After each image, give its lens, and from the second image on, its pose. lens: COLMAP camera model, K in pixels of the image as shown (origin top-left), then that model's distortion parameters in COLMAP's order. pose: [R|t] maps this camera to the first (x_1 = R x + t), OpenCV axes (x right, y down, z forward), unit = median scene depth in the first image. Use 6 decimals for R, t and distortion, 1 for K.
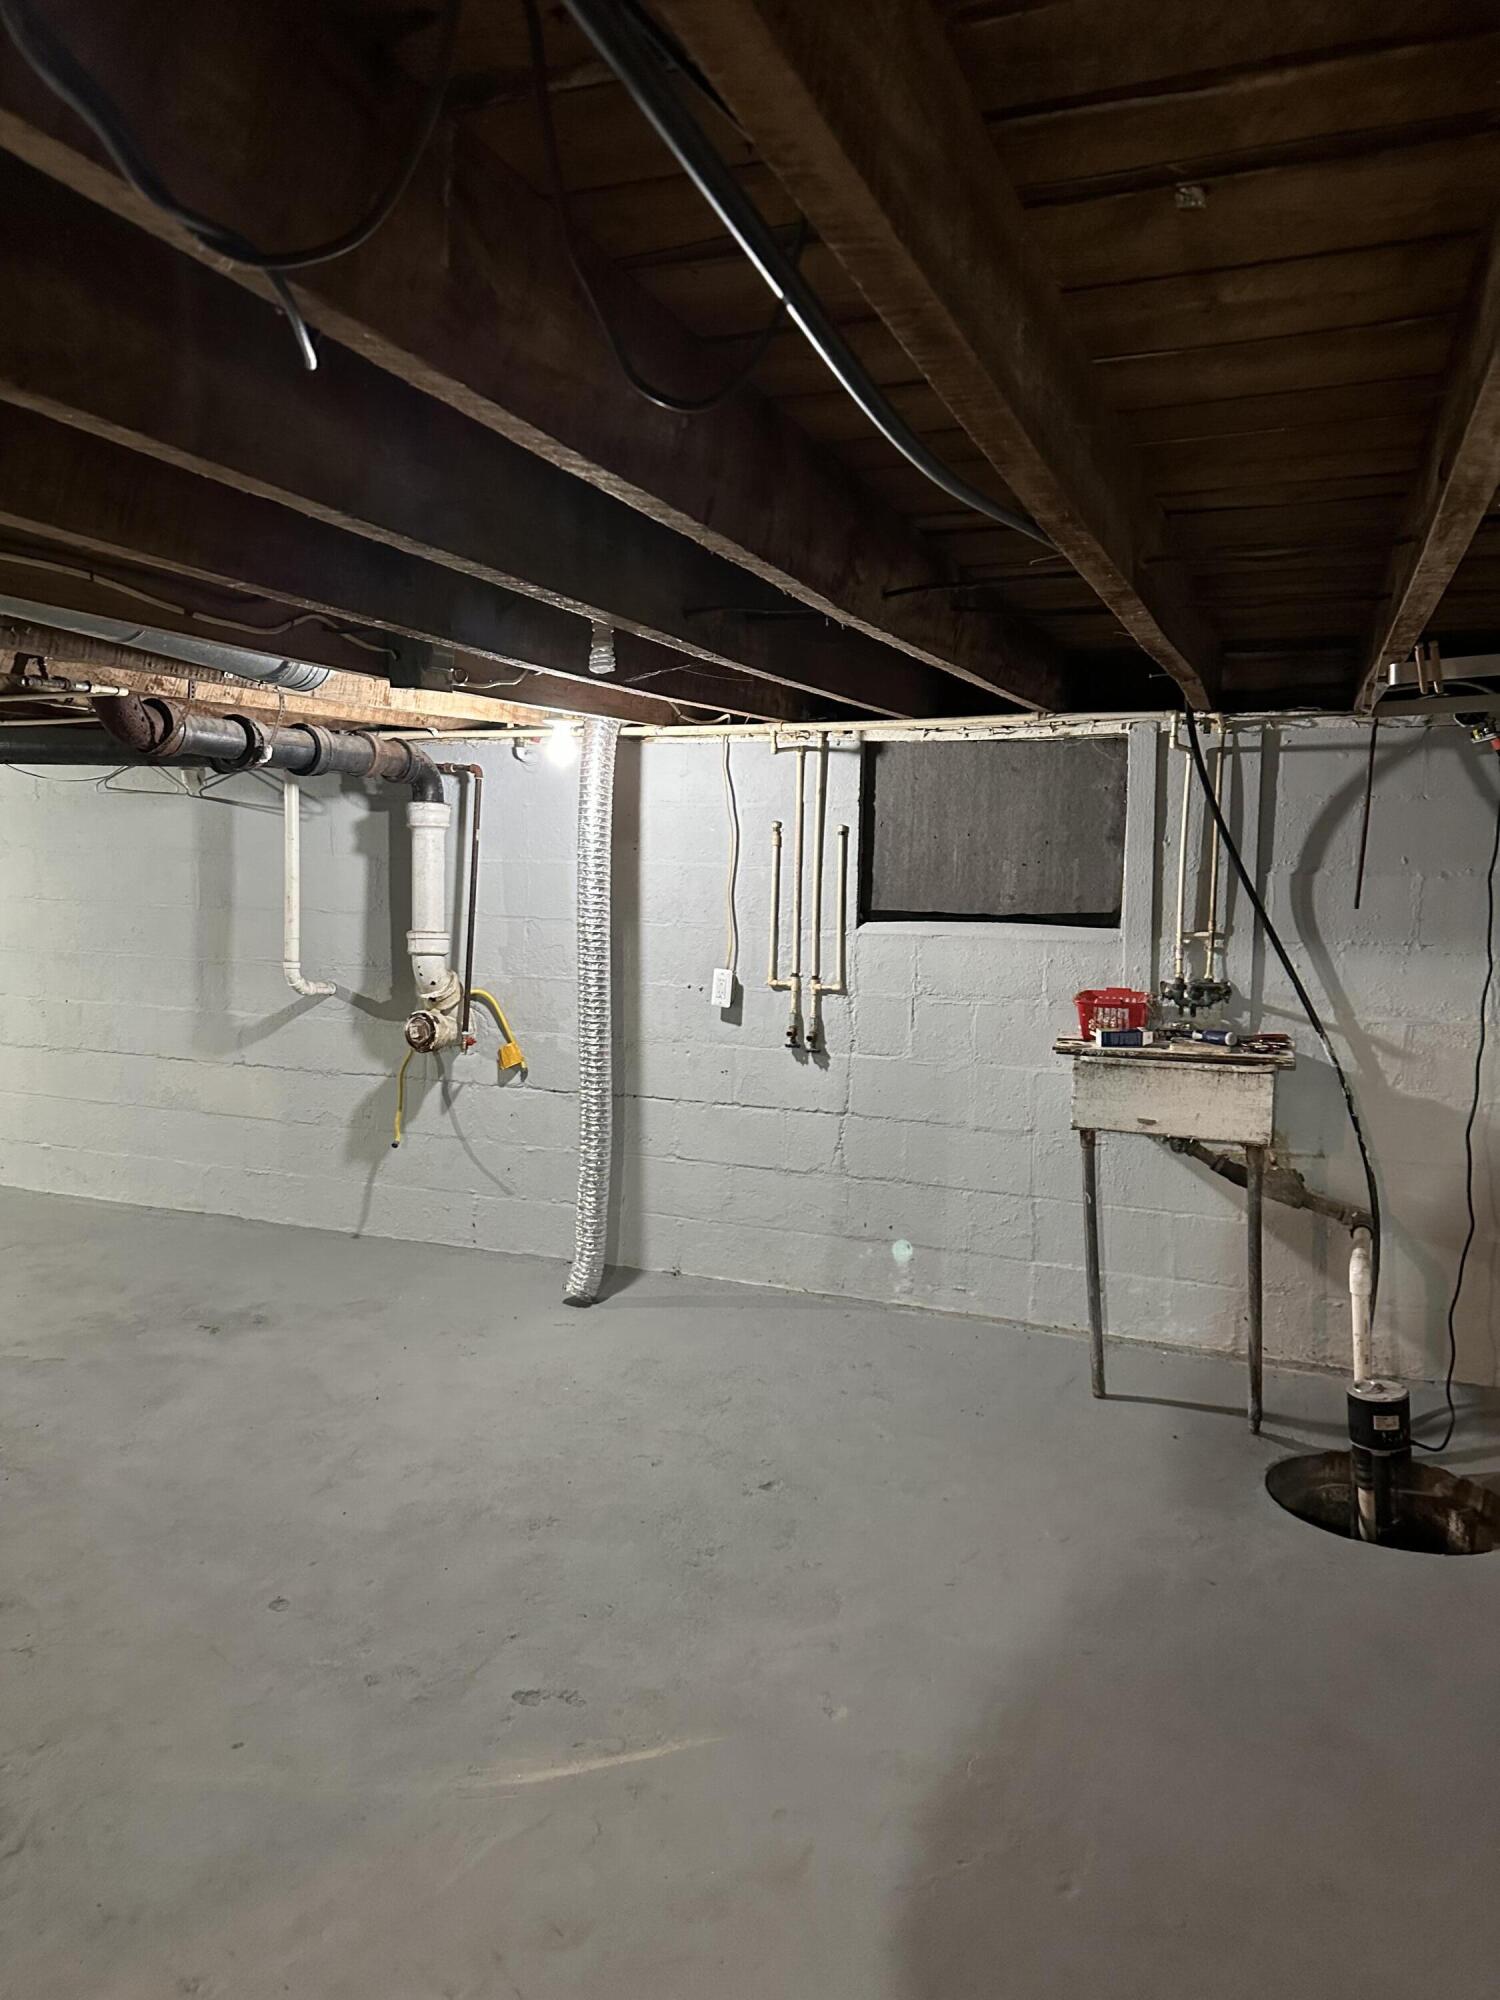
lens RADIAL K [[1409.3, 0, 750.5], [0, 1409.3, 1001.5], [0, 0, 1]] dist [0.026642, -0.036363]
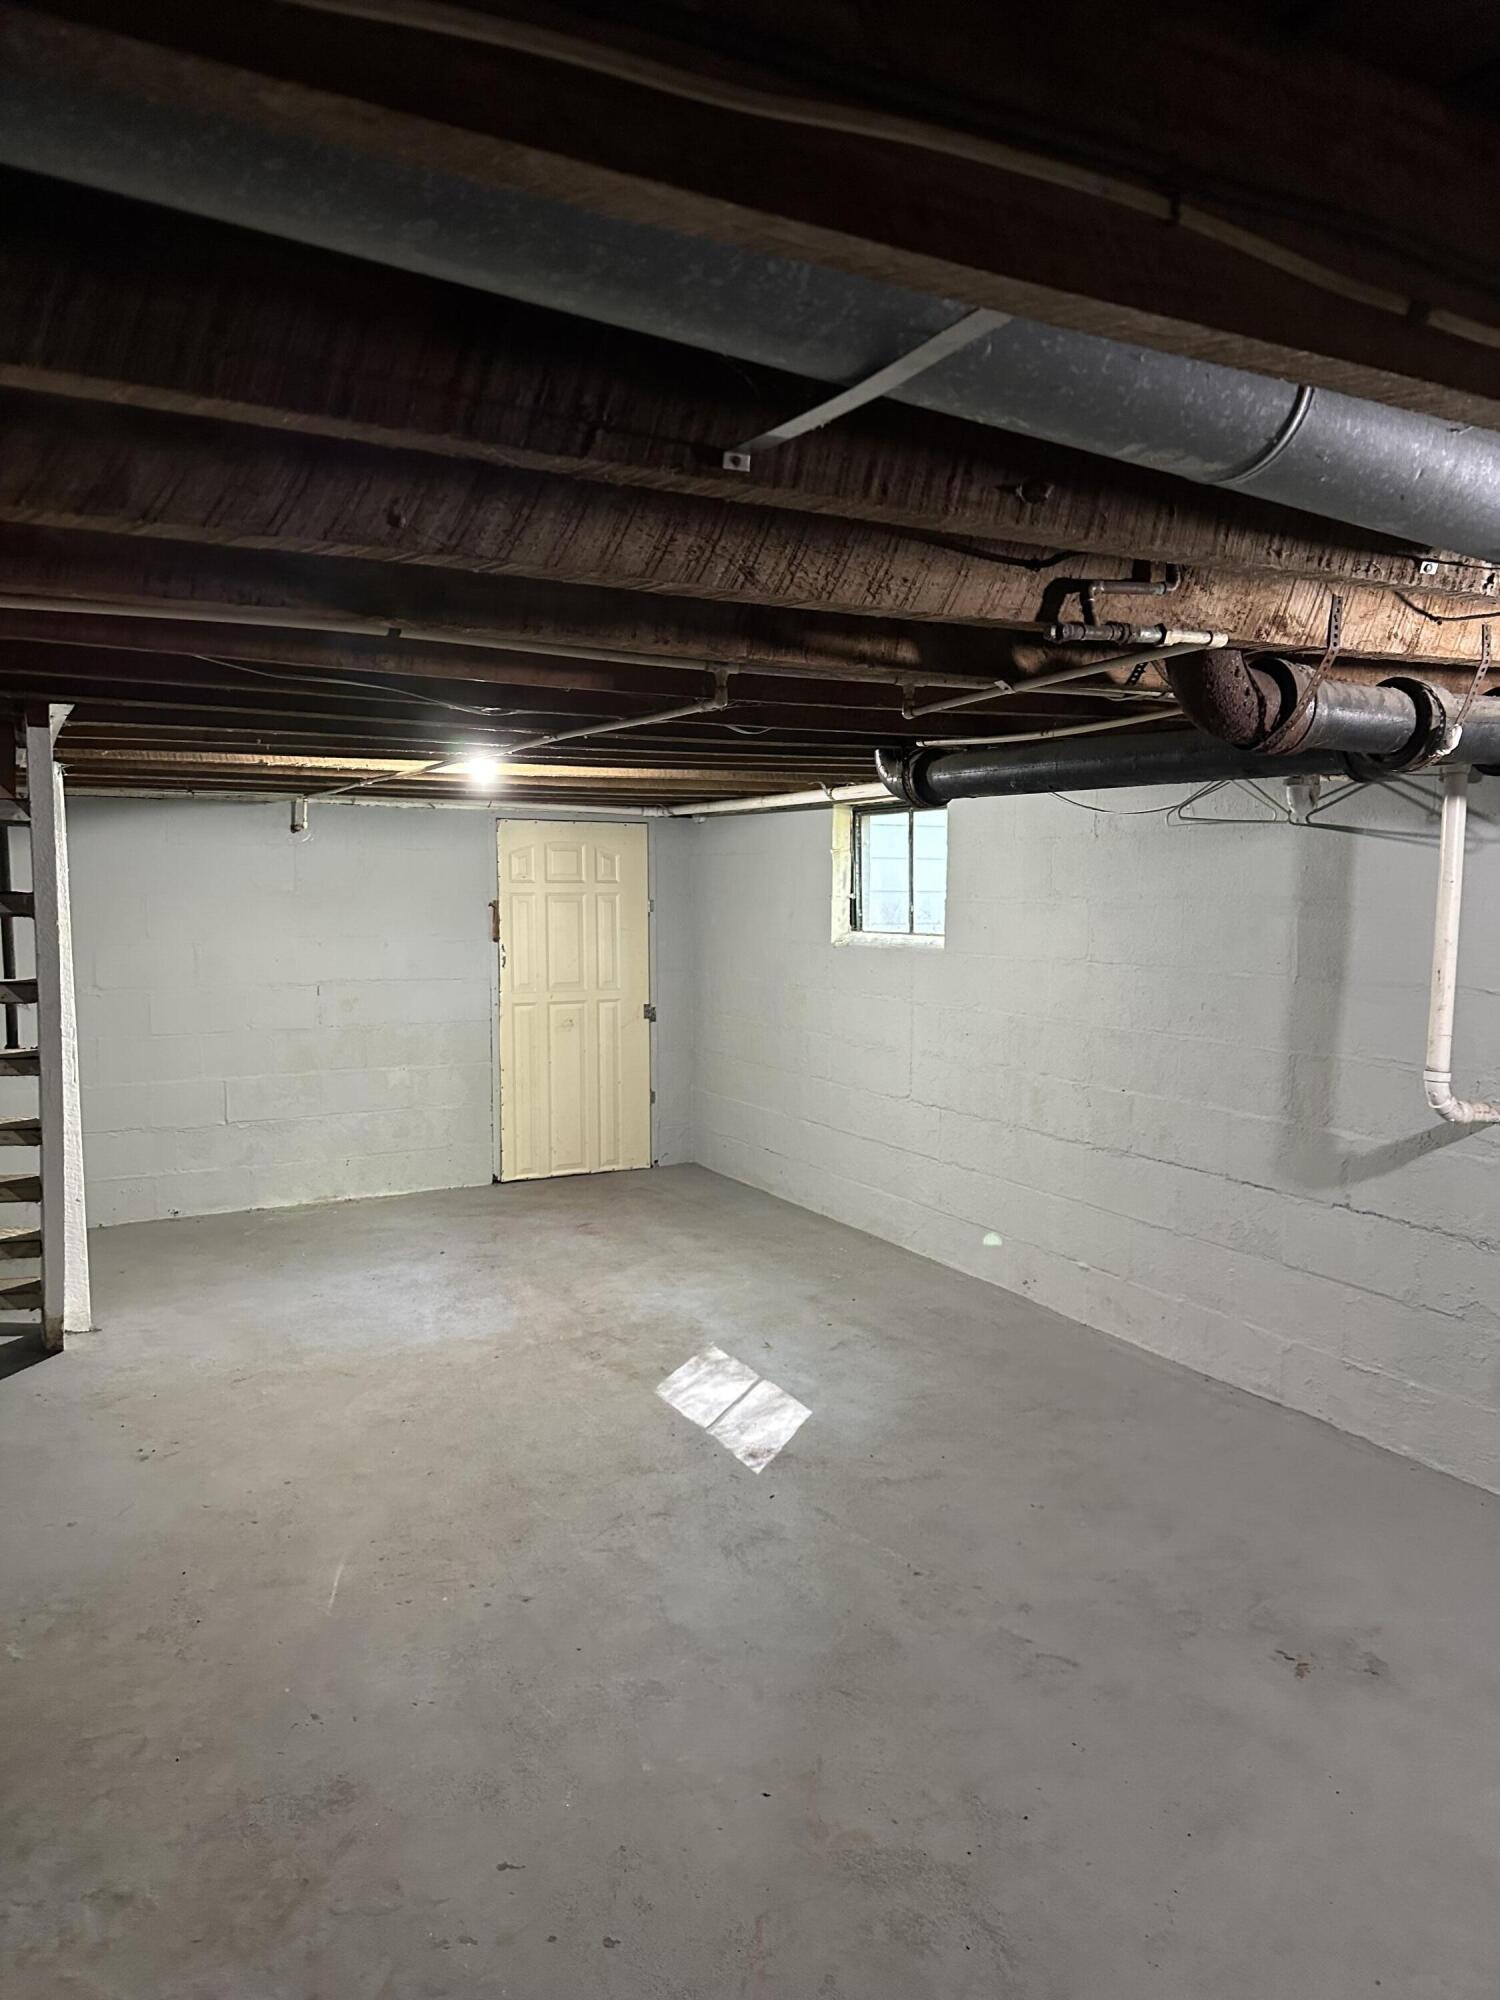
lens RADIAL K [[1409.3, 0, 742.1], [0, 1409.3, 1013.9], [0, 0, 1]] dist [0.026642, -0.036363]
pose [[0.750659, 0.040119, -0.659470, -0.162172], [-0.050035, 0.998740, 0.003805, -0.048375], [0.658792, 0.030141, 0.751721, 0.354723]]
